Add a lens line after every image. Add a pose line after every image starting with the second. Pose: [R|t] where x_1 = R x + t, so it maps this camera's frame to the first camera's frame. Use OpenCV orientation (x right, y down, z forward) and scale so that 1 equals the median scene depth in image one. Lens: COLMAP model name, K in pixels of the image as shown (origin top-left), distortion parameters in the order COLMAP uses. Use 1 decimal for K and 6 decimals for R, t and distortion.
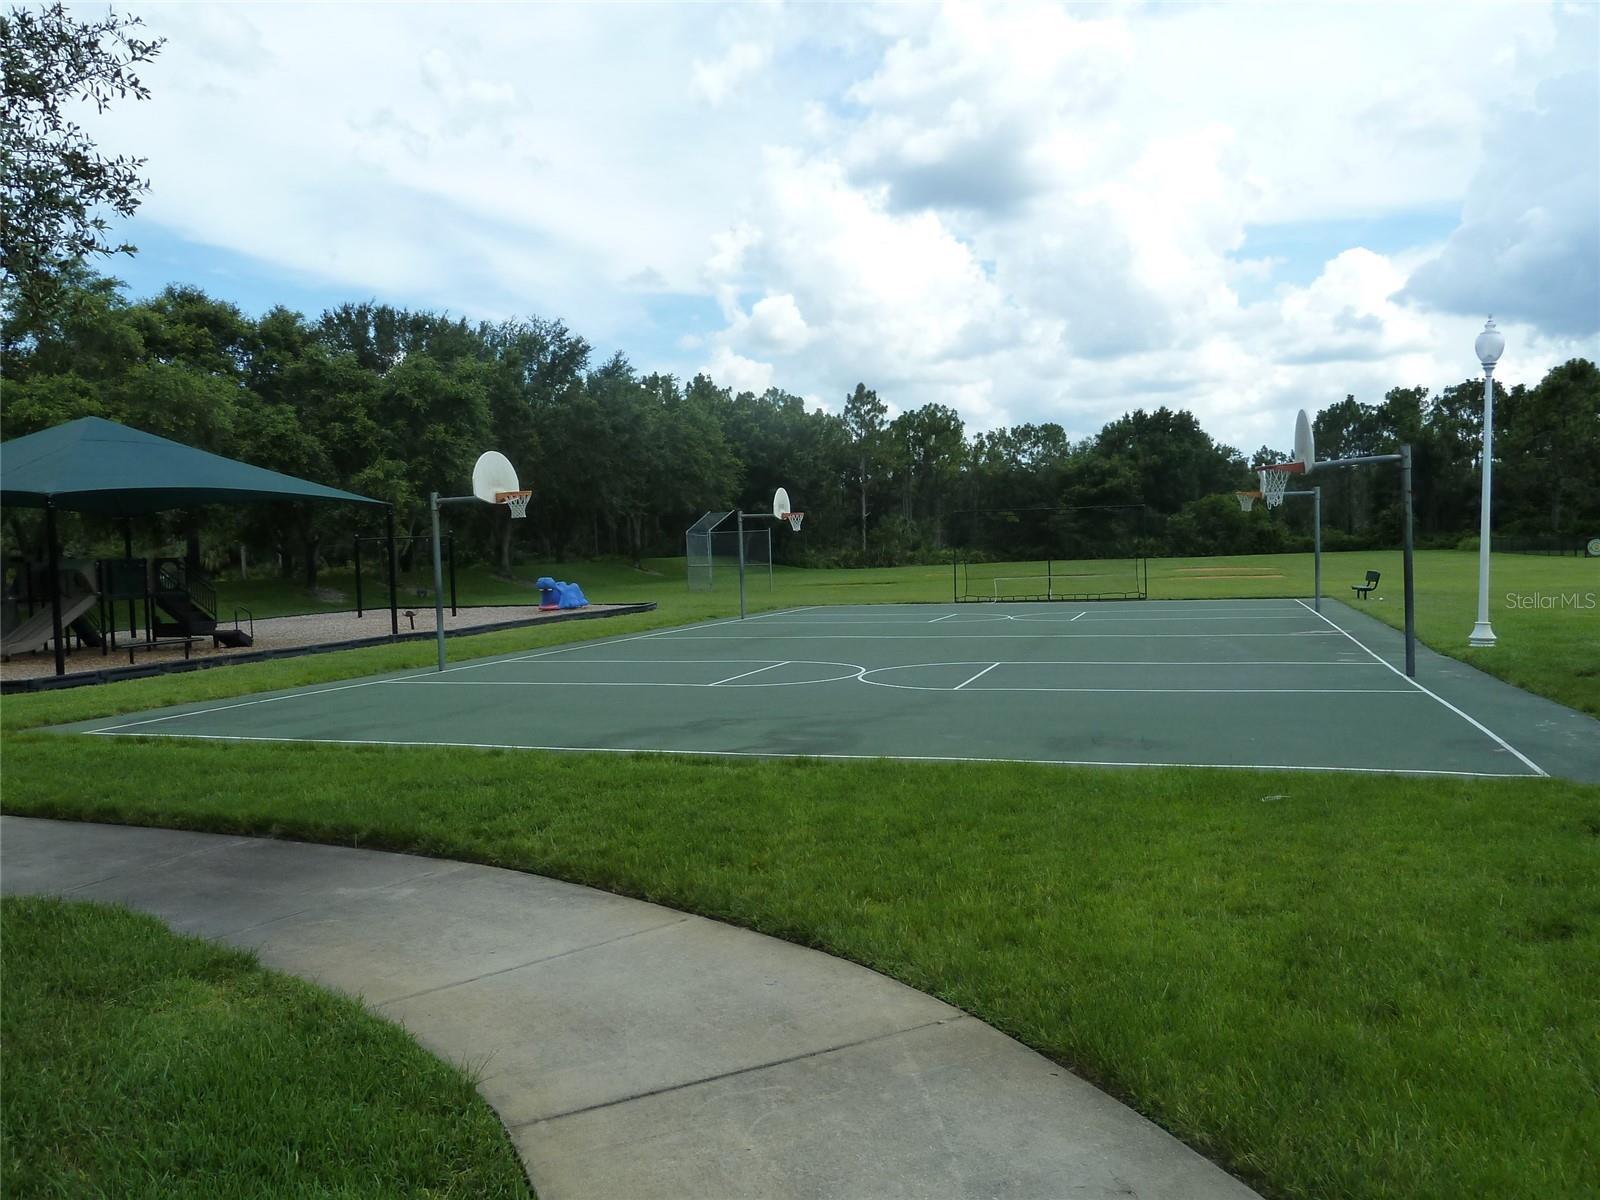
lens RADIAL K [[1181.2, 0, 798.7], [0, 1181.2, 590.7], [0, 0, 1]] dist [-0.031129, 0.007401]
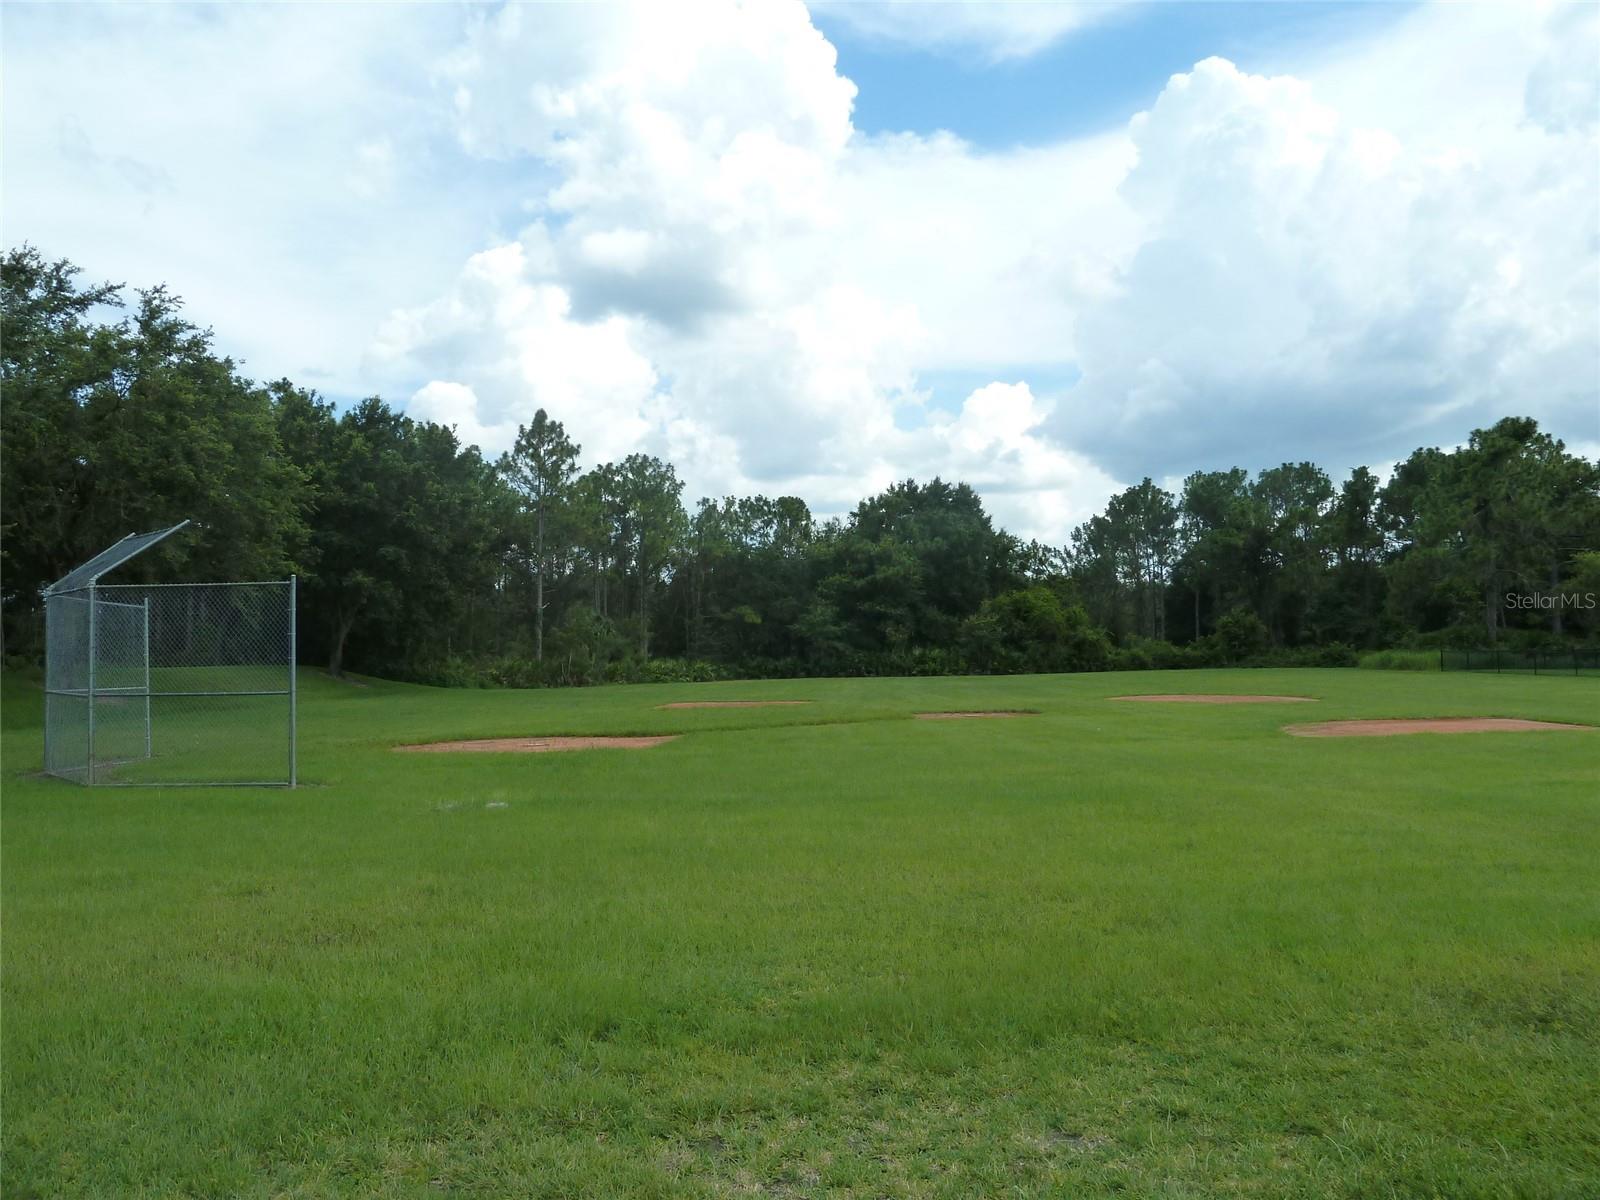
lens RADIAL K [[1181.2, 0, 798.7], [0, 1181.2, 590.7], [0, 0, 1]] dist [-0.031129, 0.007401]
pose [[0.958871, 0.029659, 0.282287, 0.007018], [-0.002796, 0.995465, -0.095092, -0.010005], [-0.283827, 0.090392, 0.954606, 0.311431]]
